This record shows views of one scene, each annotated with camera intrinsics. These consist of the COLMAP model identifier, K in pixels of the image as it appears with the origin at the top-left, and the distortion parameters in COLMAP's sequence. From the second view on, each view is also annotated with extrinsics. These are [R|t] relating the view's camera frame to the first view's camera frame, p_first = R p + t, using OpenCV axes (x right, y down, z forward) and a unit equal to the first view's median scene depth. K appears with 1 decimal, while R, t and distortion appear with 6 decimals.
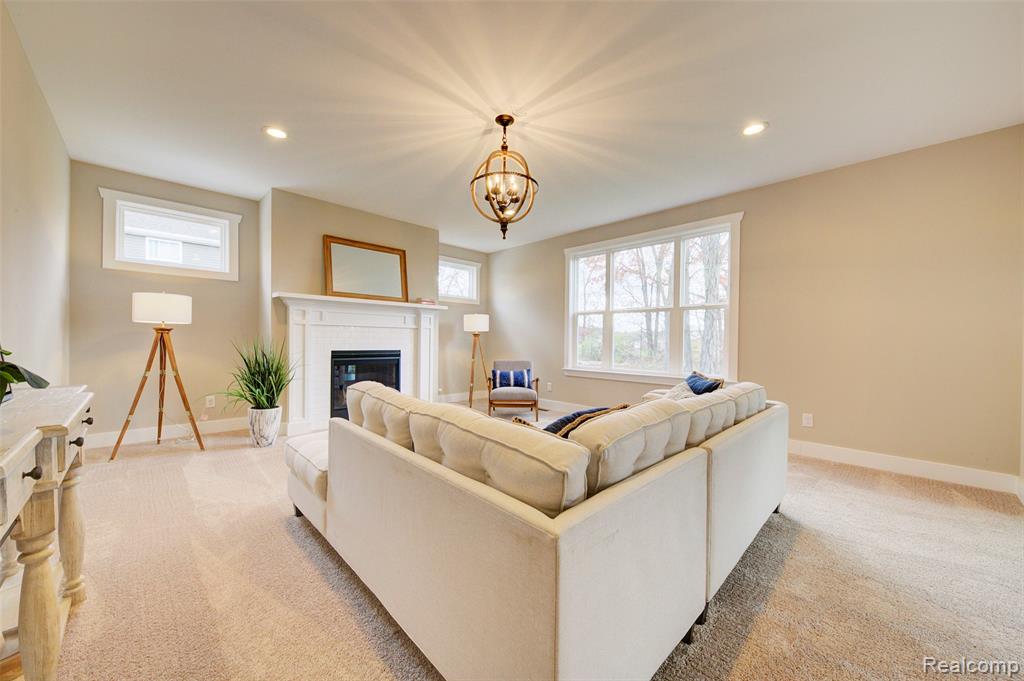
lens RADIAL K [[374.0, 0, 508.6], [0, 374.0, 343.4], [0, 0, 1]] dist [0.008039, -0.001272]
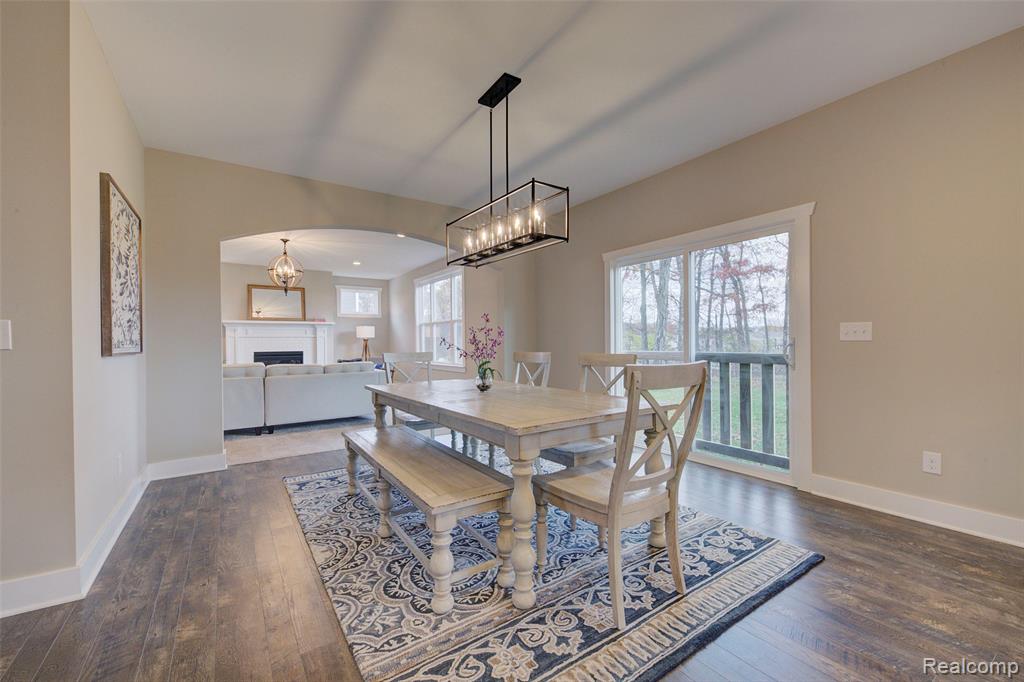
lens RADIAL K [[421.5, 0, 515.0], [0, 421.5, 343.4], [0, 0, 1]] dist [0.002335, -0.001043]
pose [[0.986480, -0.020213, -0.162631, 1.026130], [0.019516, 0.999792, -0.005887, 0.015510], [0.162716, 0.002634, 0.986669, -0.705323]]
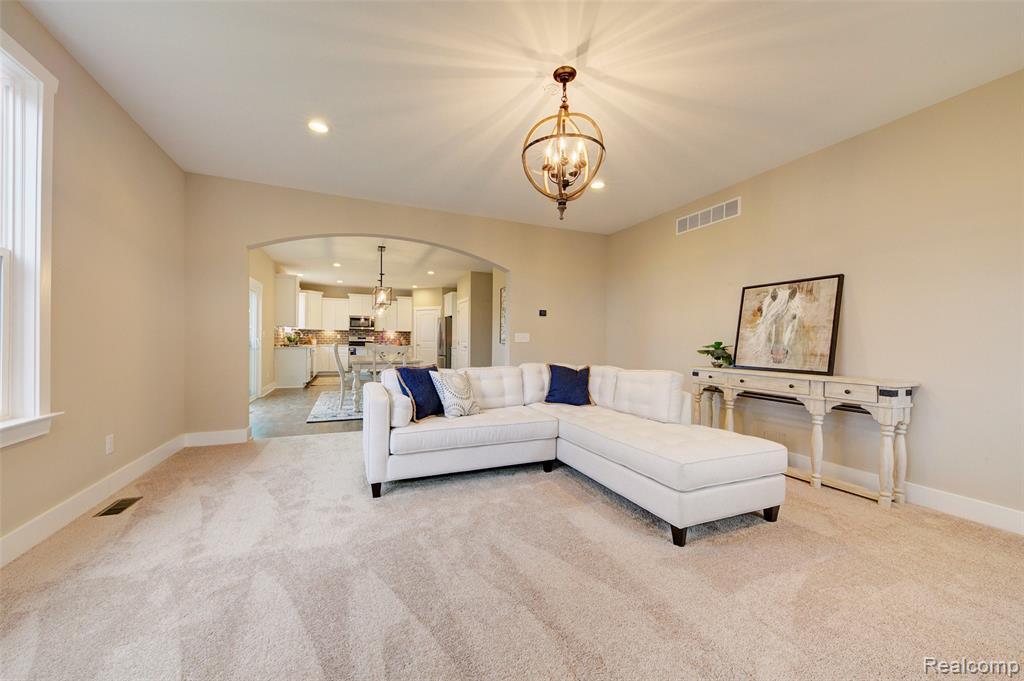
lens RADIAL K [[374.0, 0, 509.9], [0, 374.0, 345.2], [0, 0, 1]] dist [0.008039, -0.001272]
pose [[-0.933071, -0.026629, 0.358704, -0.130676], [-0.018834, 0.999505, 0.025206, -0.013655], [-0.359198, 0.016763, -0.933111, 1.138307]]
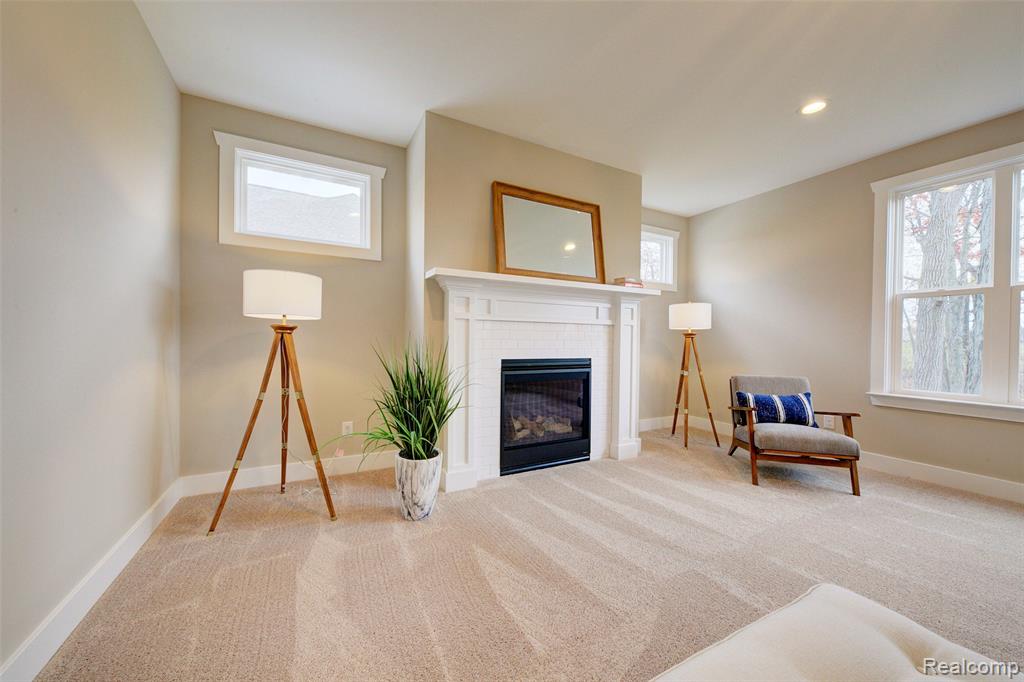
lens RADIAL K [[374.0, 0, 509.6], [0, 374.0, 342.2], [0, 0, 1]] dist [0.008039, -0.001272]
pose [[0.961417, 0.001116, -0.275094, -0.286277], [-0.002319, 0.999989, -0.004050, -0.008049], [0.275087, 0.004532, 0.961409, 0.382169]]
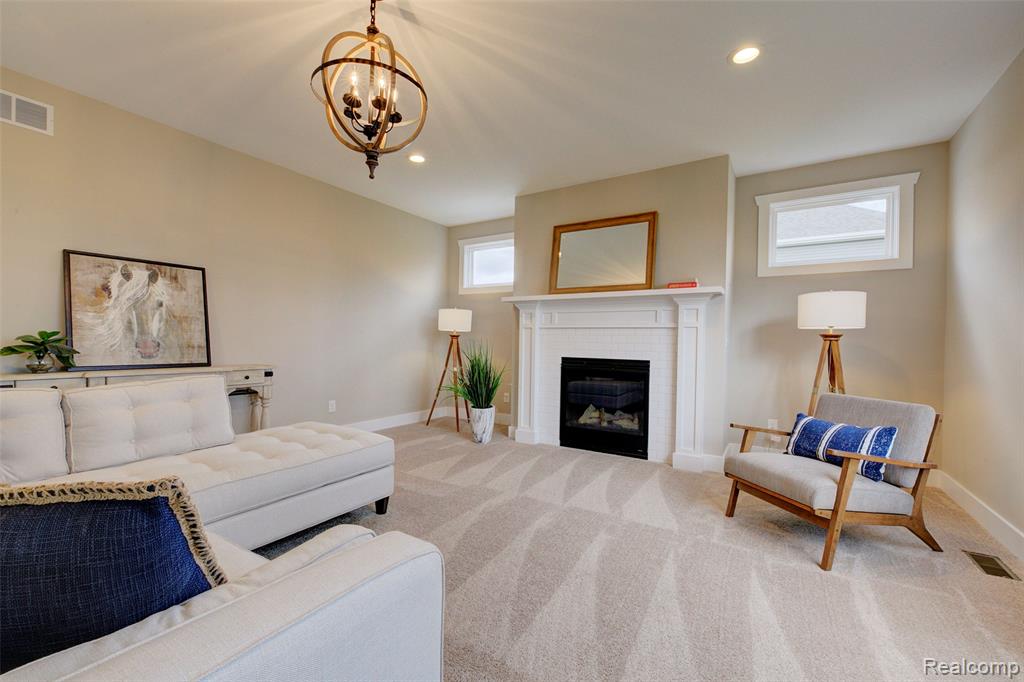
lens RADIAL K [[421.5, 0, 510.4], [0, 421.5, 344.5], [0, 0, 1]] dist [0.002335, -0.001043]
pose [[0.239365, -0.000965, -0.970929, 0.455061], [-0.022192, 0.999733, -0.006465, -0.000687], [0.970676, 0.023094, 0.239280, 0.667159]]
